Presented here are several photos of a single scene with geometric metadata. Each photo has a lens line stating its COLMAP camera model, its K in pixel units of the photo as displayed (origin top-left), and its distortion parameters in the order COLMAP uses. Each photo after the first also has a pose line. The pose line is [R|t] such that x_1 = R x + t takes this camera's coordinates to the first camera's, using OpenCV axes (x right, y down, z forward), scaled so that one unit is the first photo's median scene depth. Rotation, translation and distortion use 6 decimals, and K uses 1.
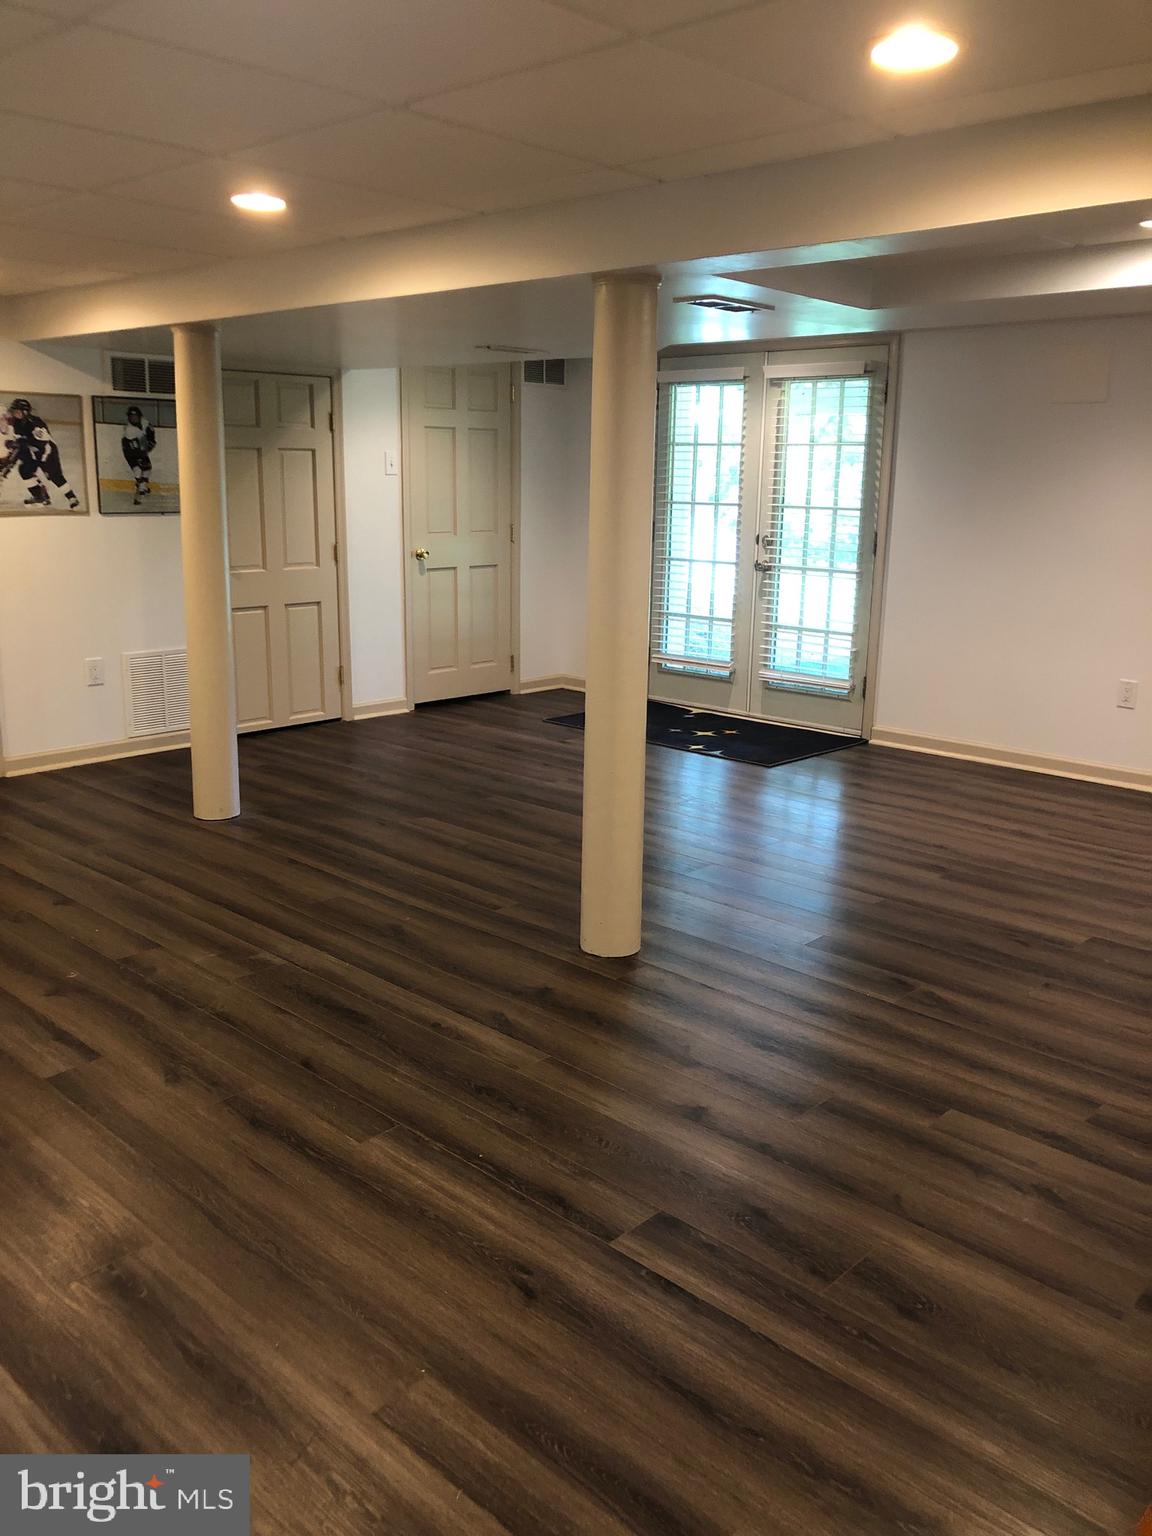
lens RADIAL K [[1269.9, 0, 575.7], [0, 1269.9, 762.0], [0, 0, 1]] dist [-0.002398, -0.011735]
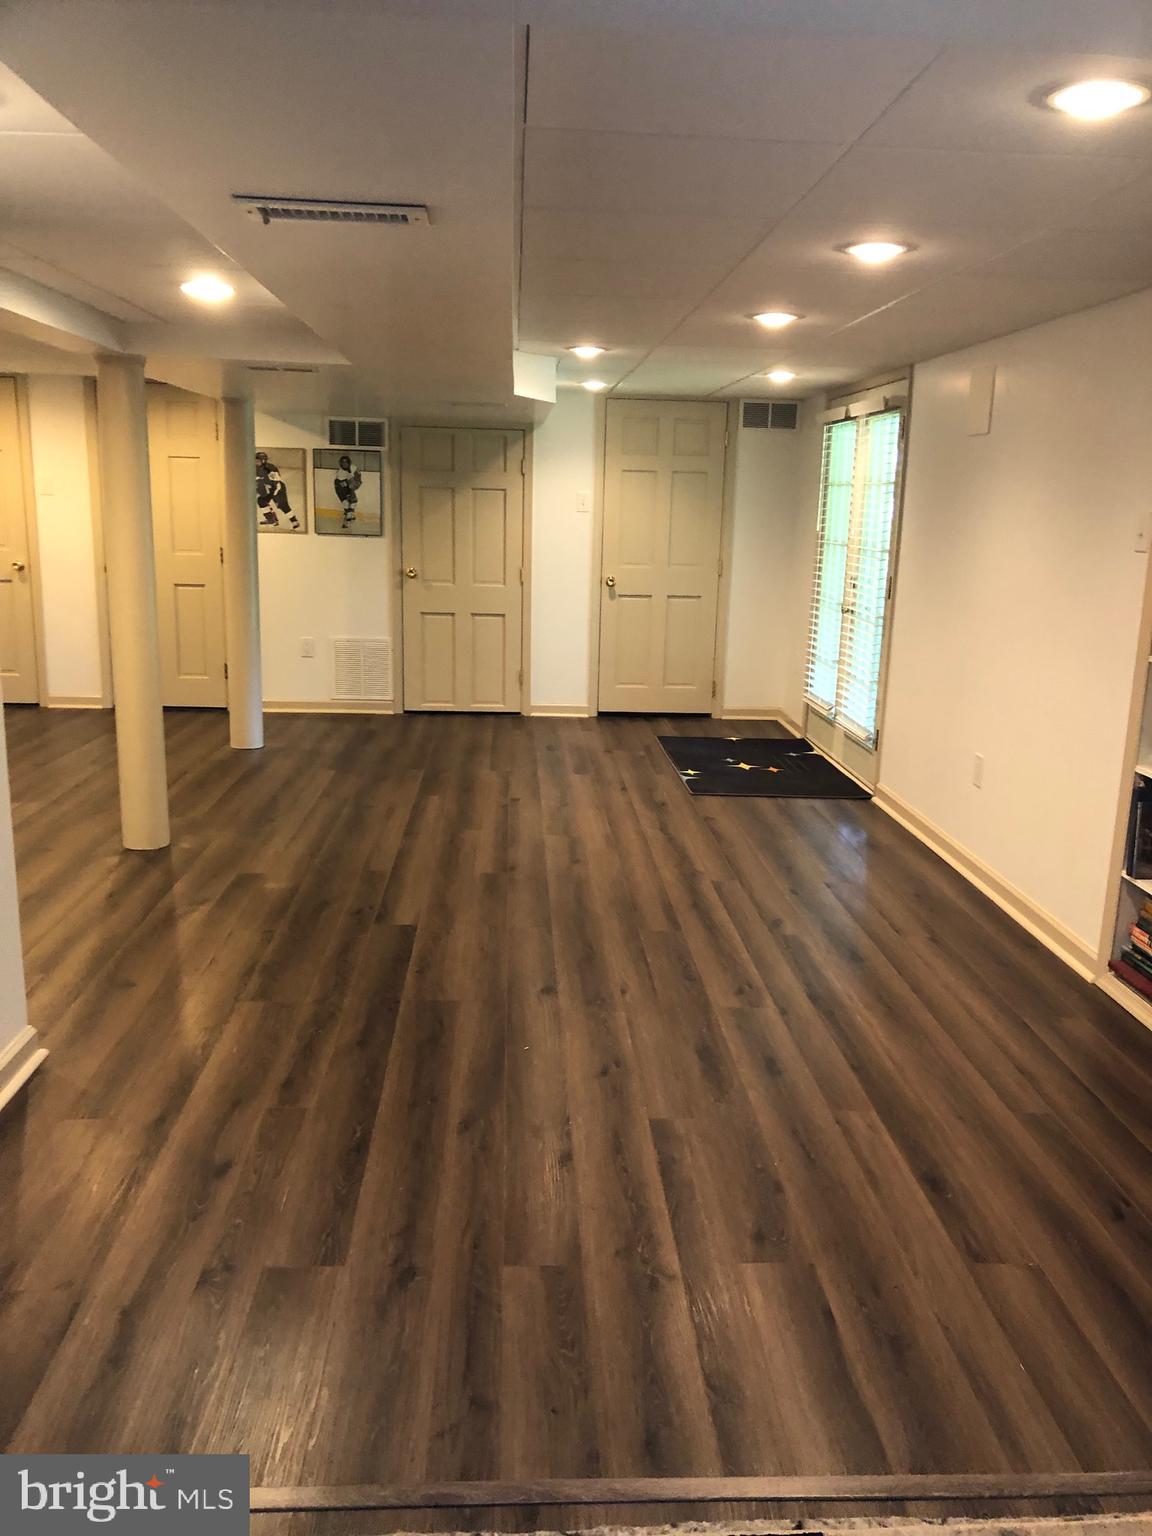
lens RADIAL K [[1269.9, 0, 581.3], [0, 1269.9, 777.0], [0, 0, 1]] dist [-0.002398, -0.011735]
pose [[0.736107, 0.150736, -0.659868, 0.778227], [-0.169855, 0.984830, 0.035488, -0.031802], [0.655207, 0.085959, 0.750543, 0.169864]]
